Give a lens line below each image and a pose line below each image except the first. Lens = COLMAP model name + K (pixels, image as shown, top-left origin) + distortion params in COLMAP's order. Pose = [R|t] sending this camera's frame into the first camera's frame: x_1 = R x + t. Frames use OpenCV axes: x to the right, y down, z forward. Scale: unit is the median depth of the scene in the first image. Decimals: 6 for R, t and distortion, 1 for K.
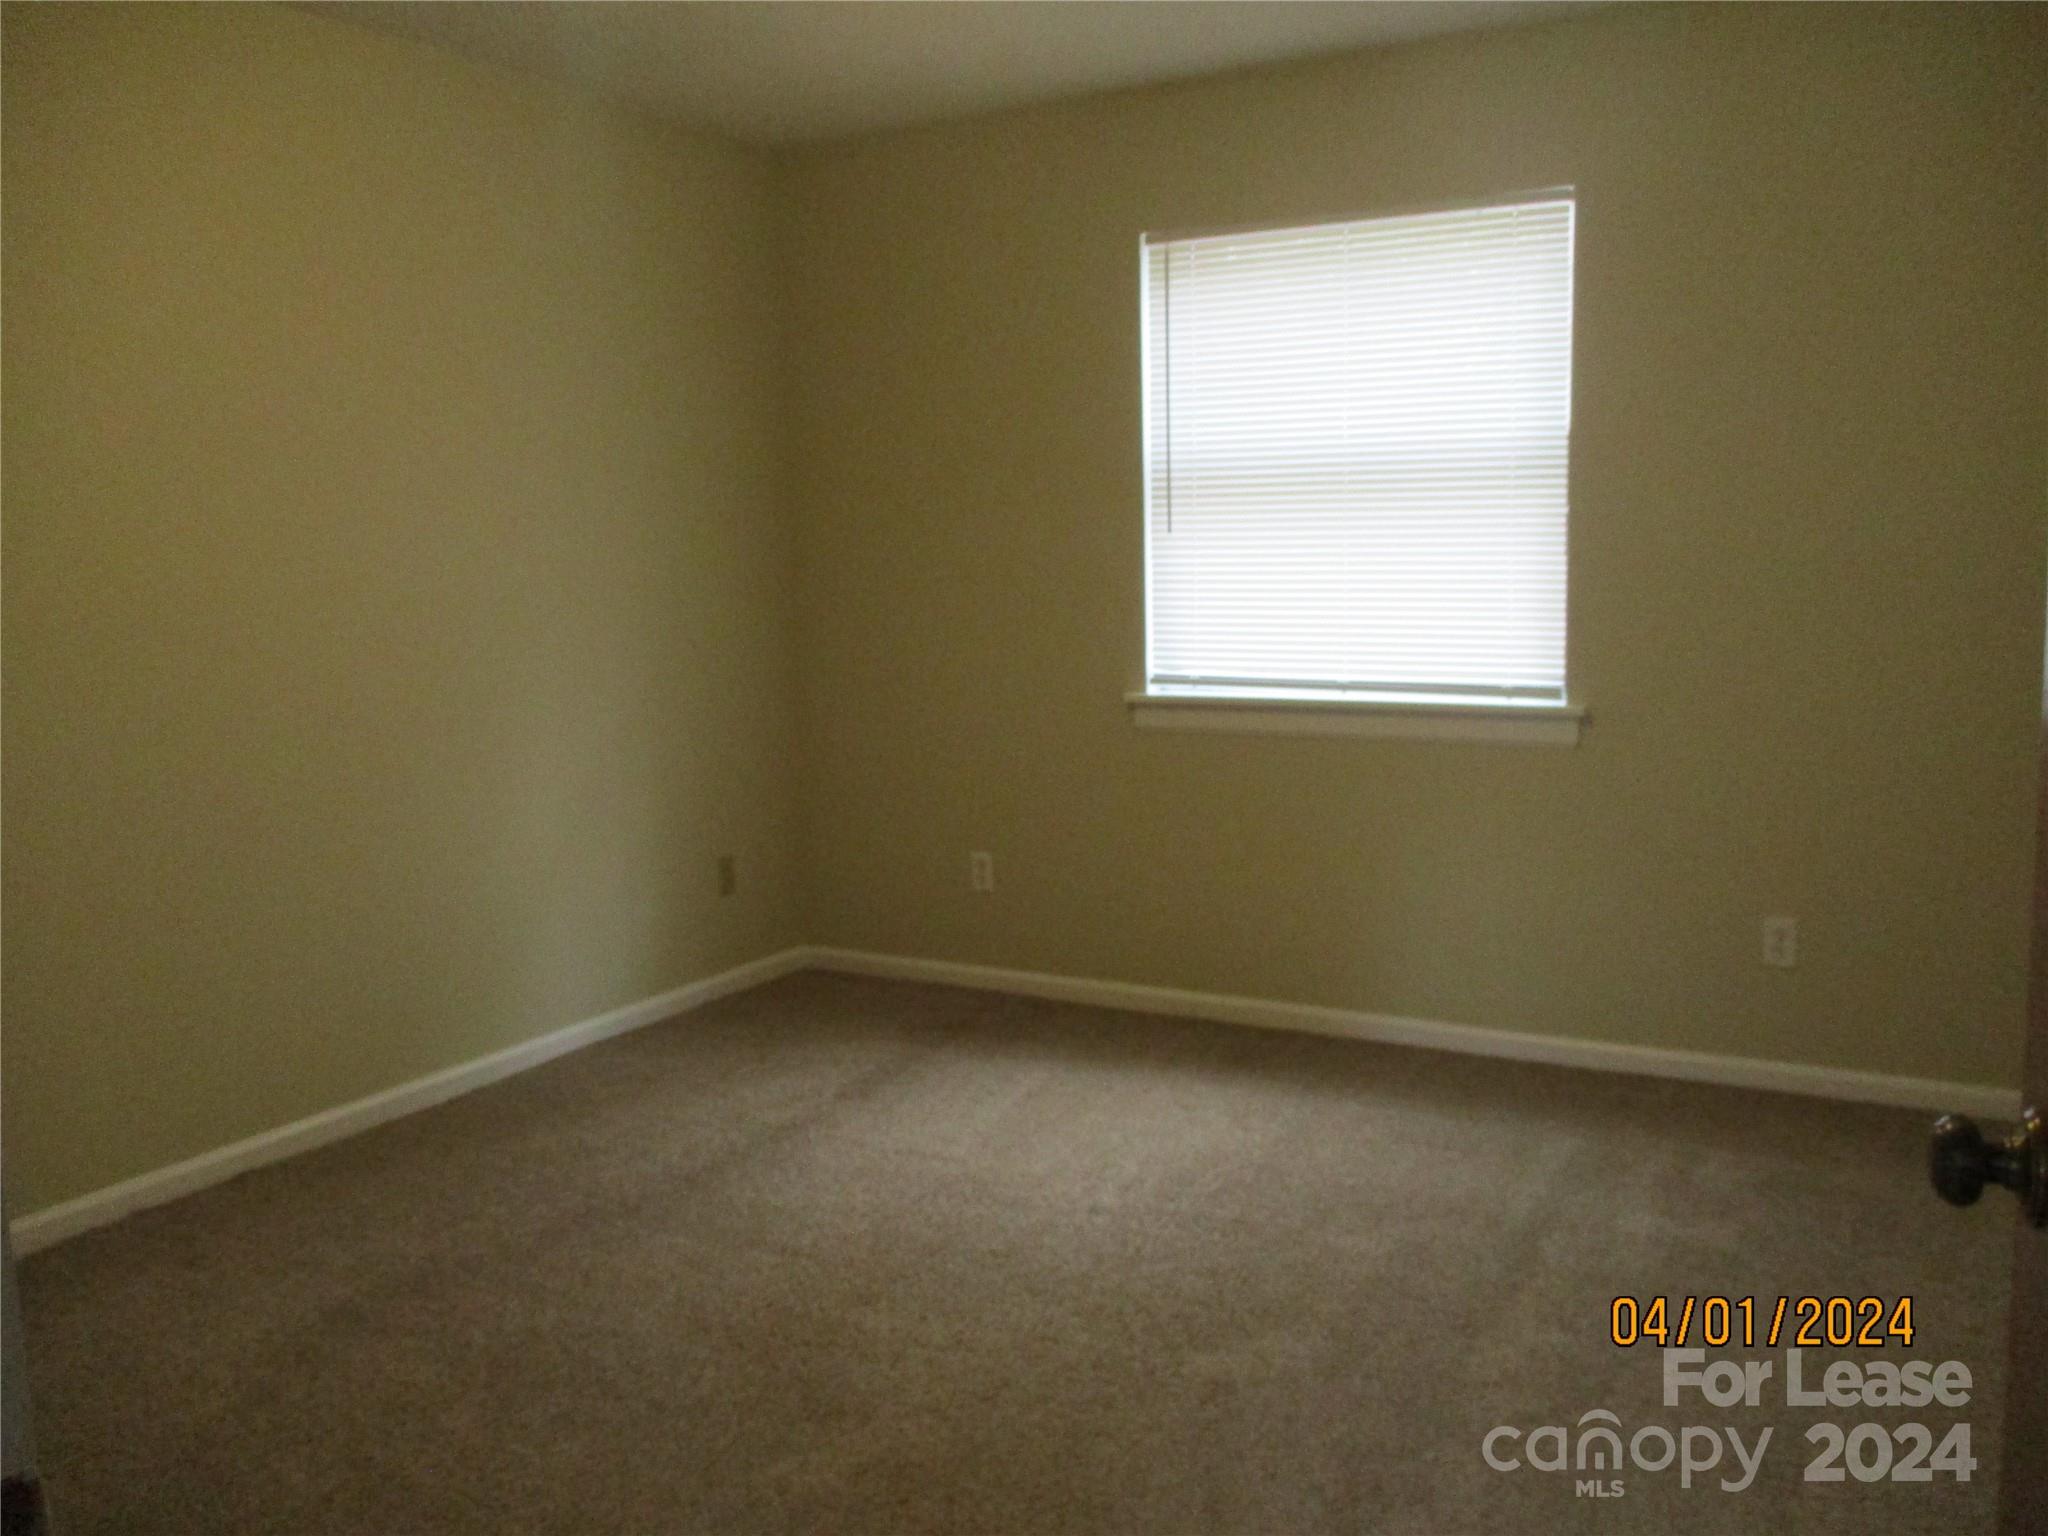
lens RADIAL K [[1700.4, 0, 1022.9], [0, 1700.4, 766.1], [0, 0, 1]] dist [-0.040473, 0.032112]
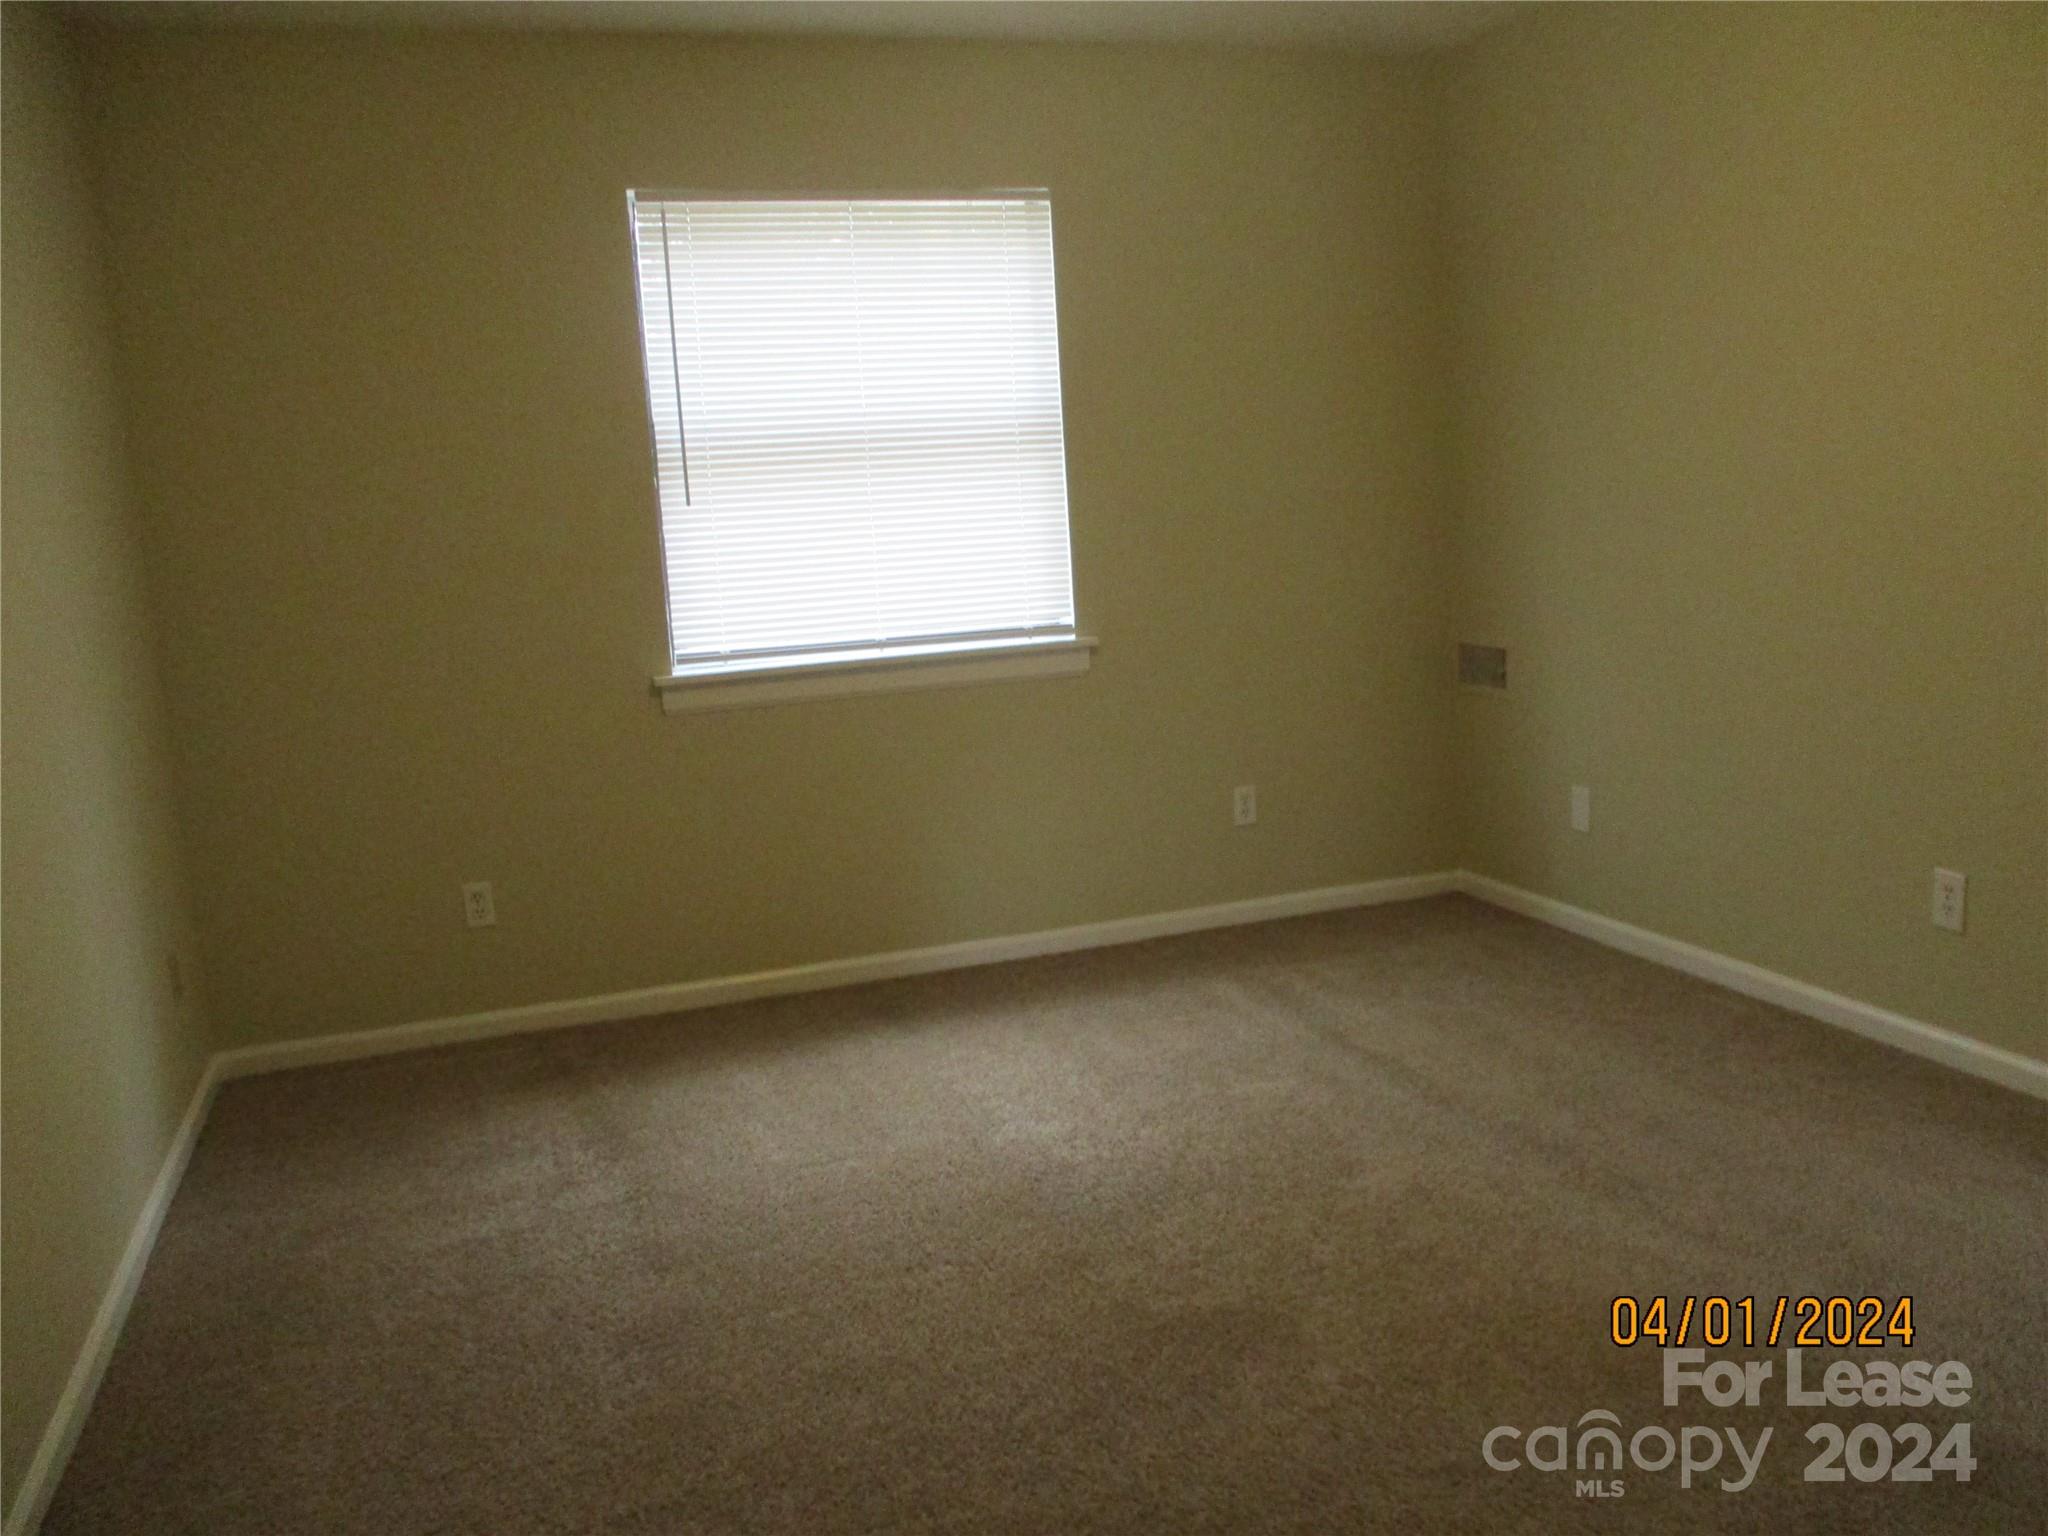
lens RADIAL K [[1700.4, 0, 1022.3], [0, 1700.4, 768.8], [0, 0, 1]] dist [-0.040473, 0.032112]
pose [[0.661880, -0.139840, 0.736451, -0.561308], [0.143738, 0.987891, 0.058401, -0.020569], [-0.735700, 0.067201, 0.673965, 0.242900]]
